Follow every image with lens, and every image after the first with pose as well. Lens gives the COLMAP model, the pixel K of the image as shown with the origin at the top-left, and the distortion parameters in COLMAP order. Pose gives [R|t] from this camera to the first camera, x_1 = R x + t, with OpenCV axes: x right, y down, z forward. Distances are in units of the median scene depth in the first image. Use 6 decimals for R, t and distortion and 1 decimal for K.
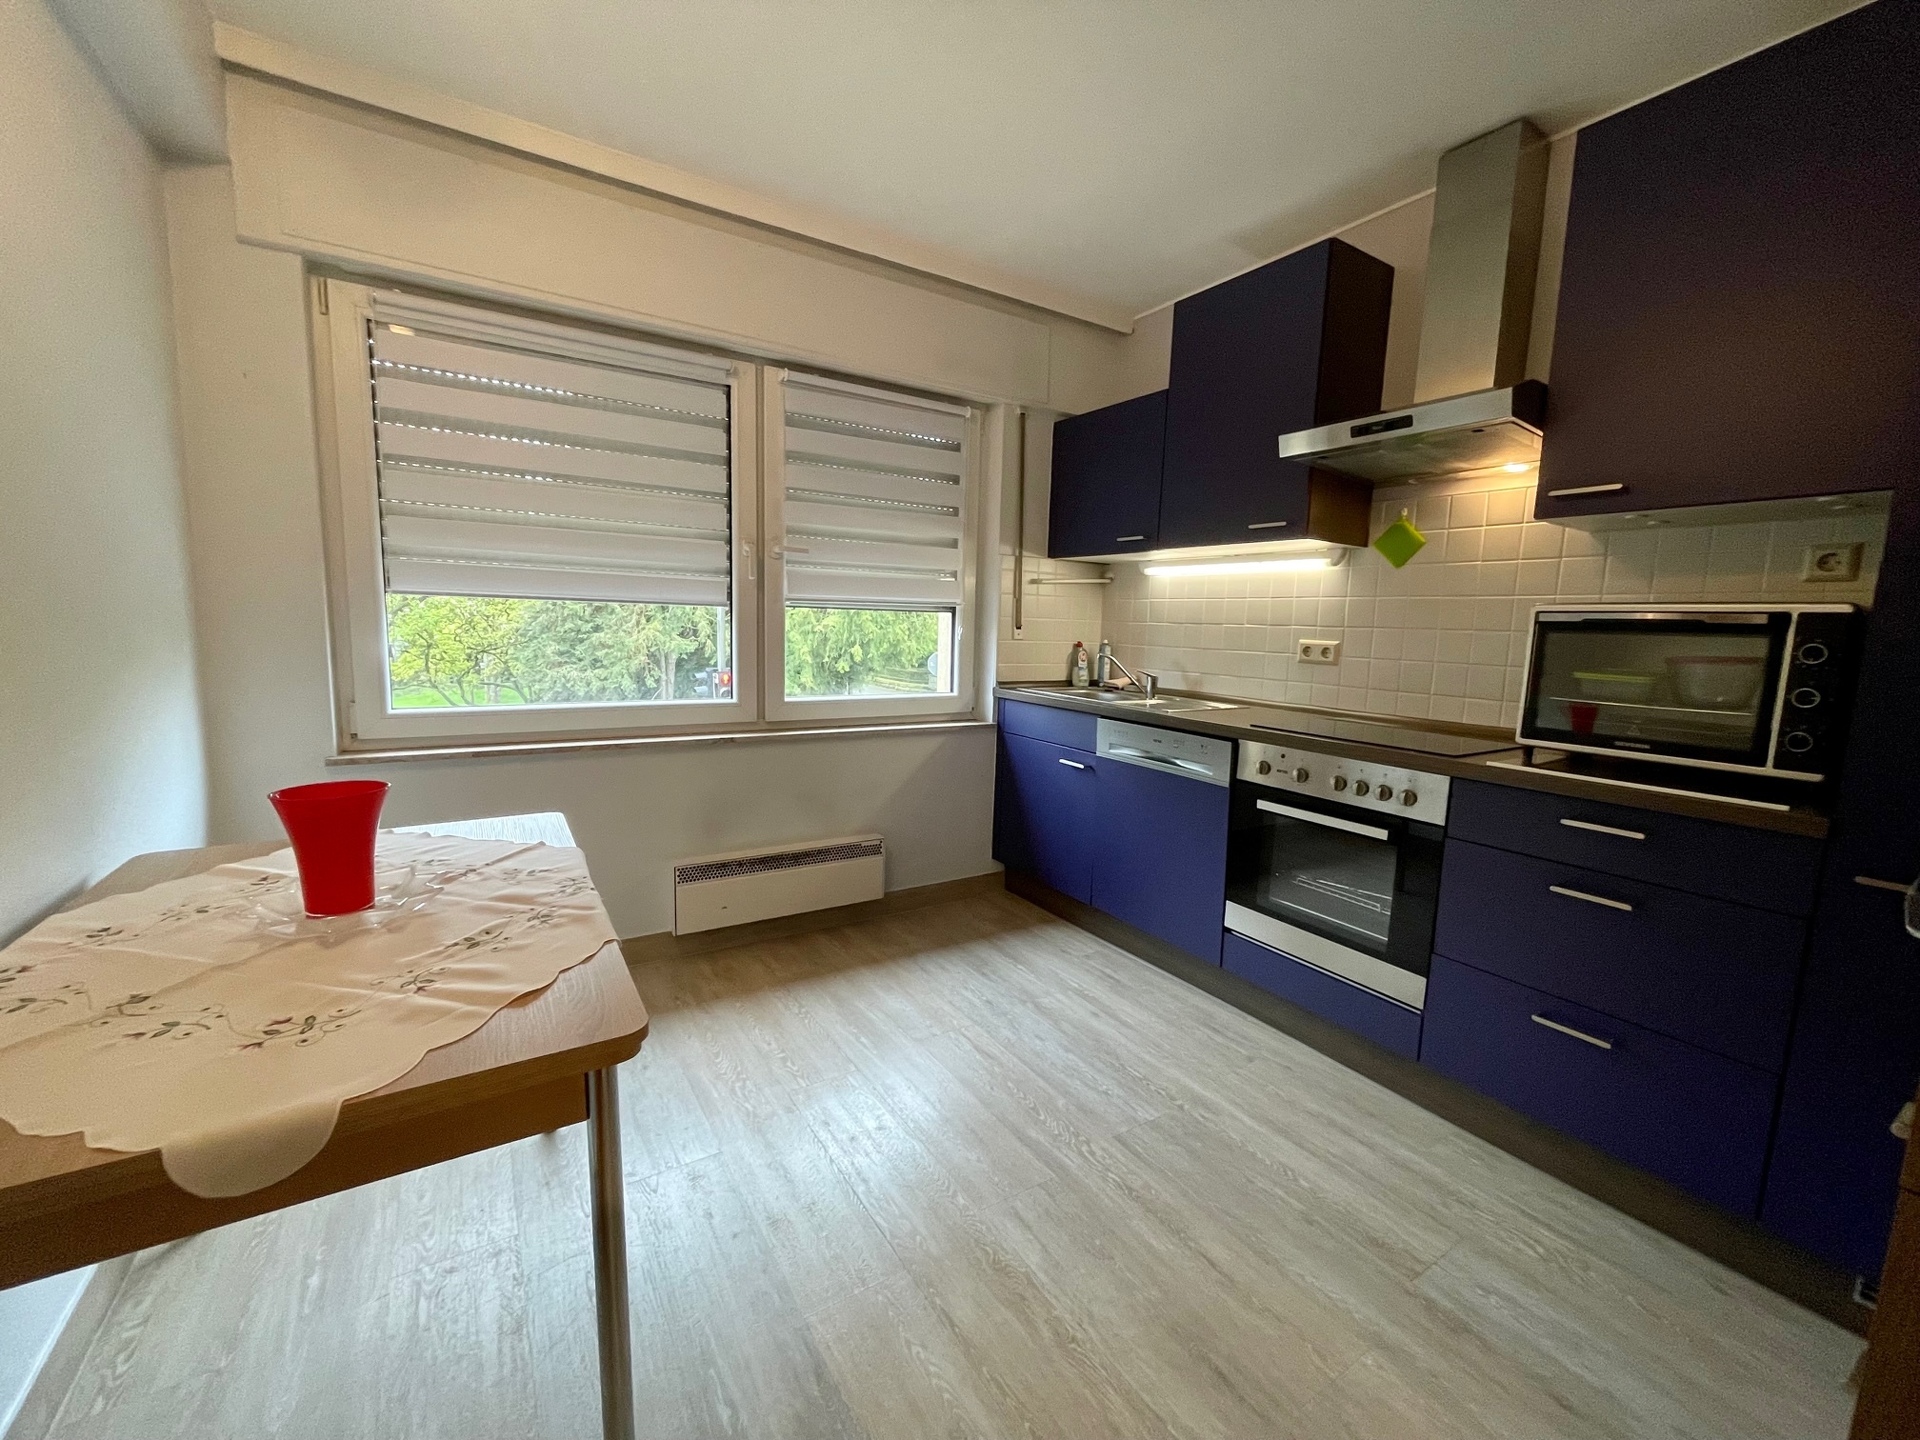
lens RADIAL K [[784.2, 0, 960.0], [0, 784.2, 720.0], [0, 0, 1]] dist [-0.002896, -0.000401]
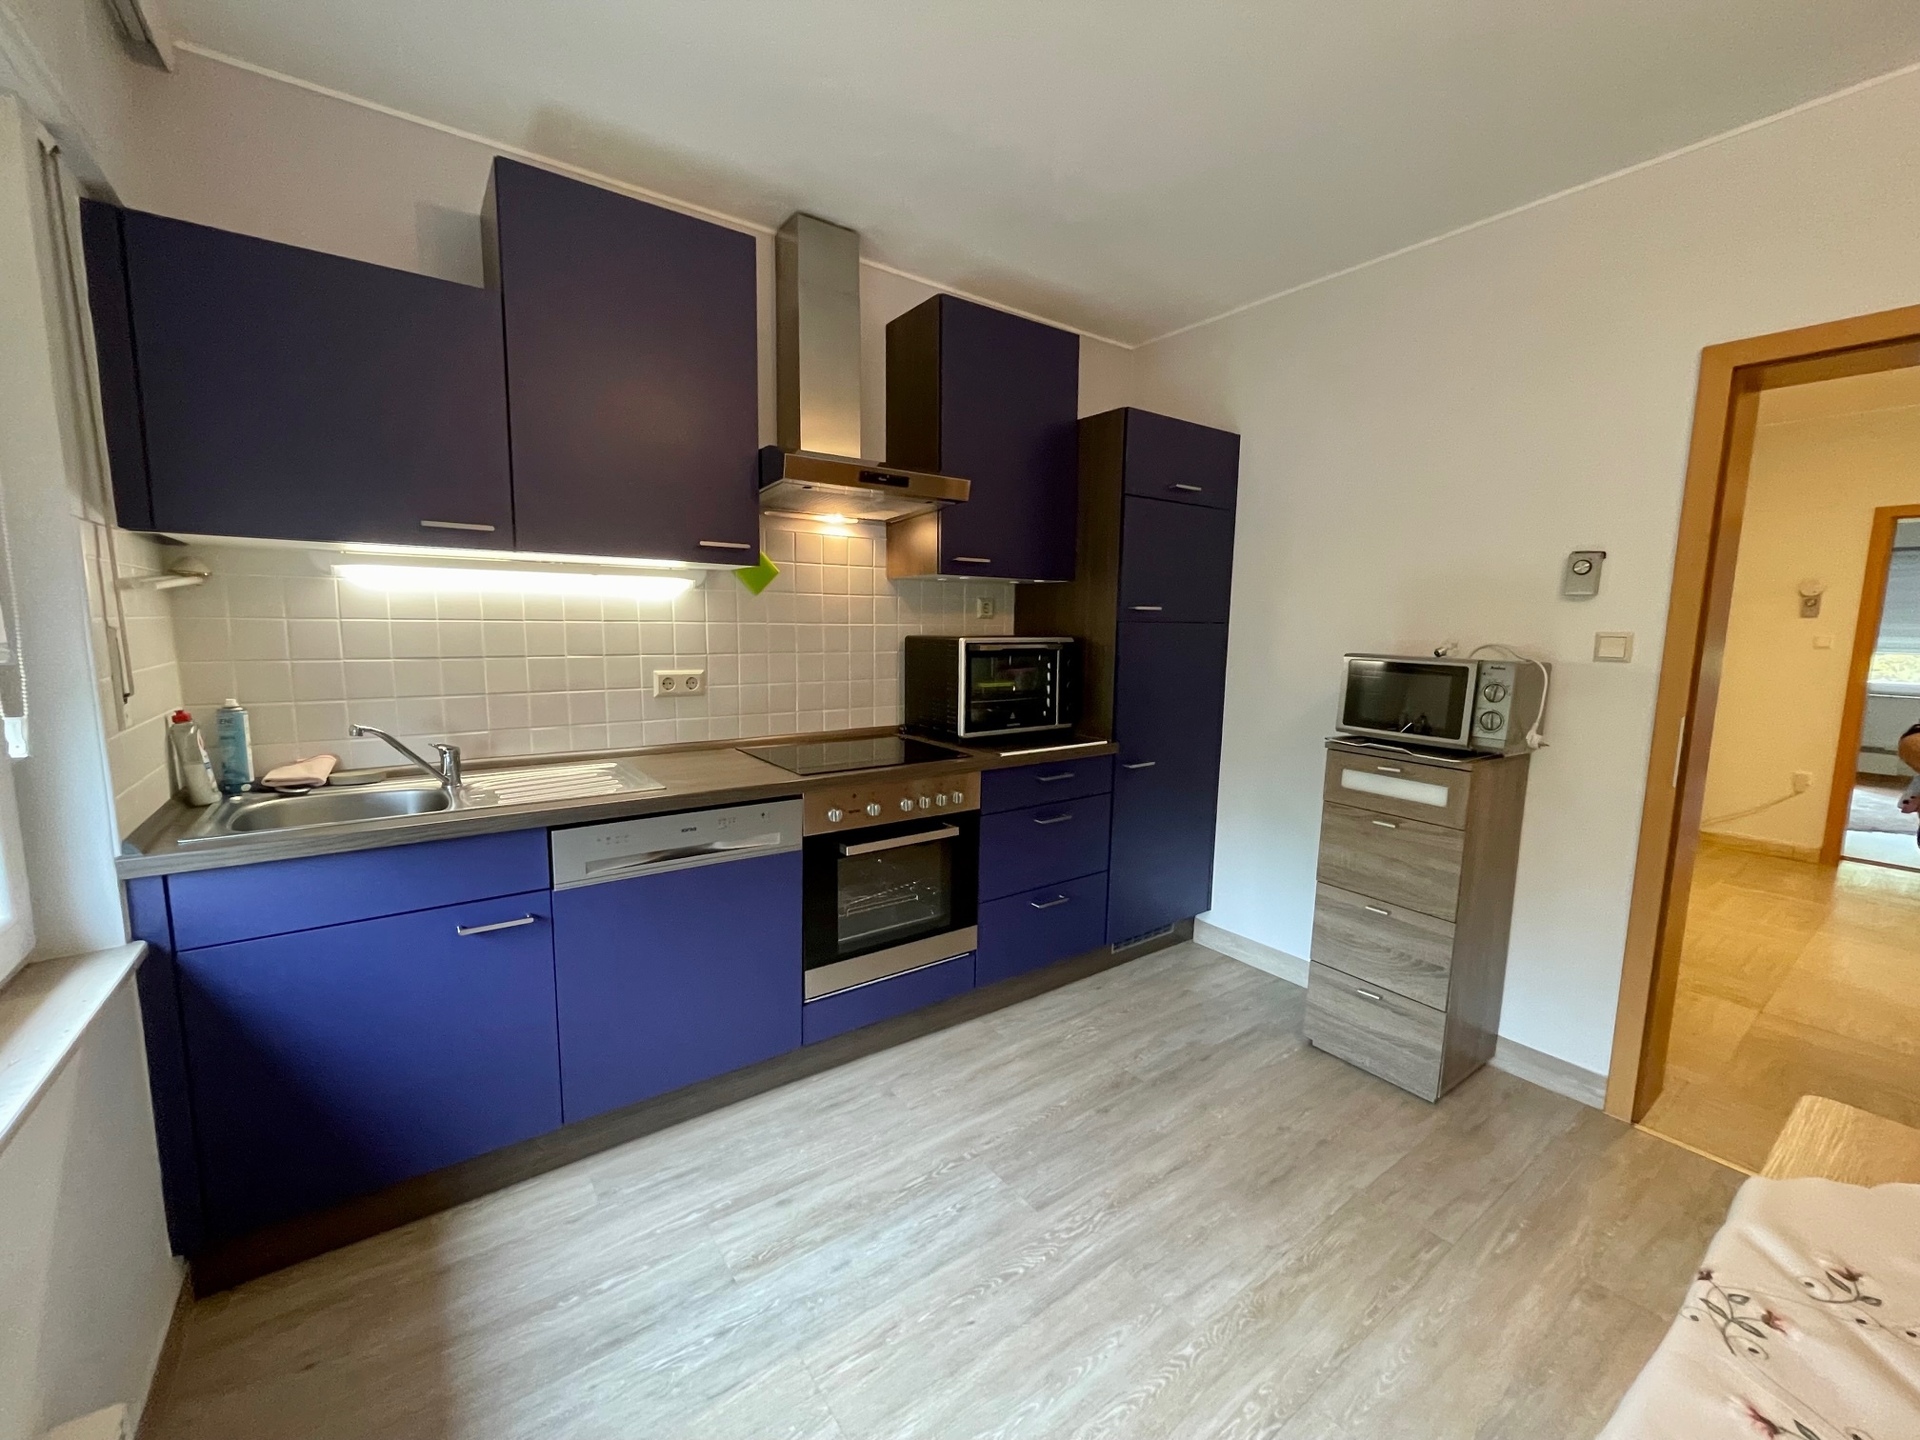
lens RADIAL K [[784.2, 0, 960.0], [0, 784.2, 720.0], [0, 0, 1]] dist [-0.002896, -0.000401]
pose [[-0.075408, -0.160402, 0.984167, -0.505800], [0.106553, 0.980030, 0.167892, -0.182024], [-0.991443, 0.117526, -0.056811, 0.837105]]
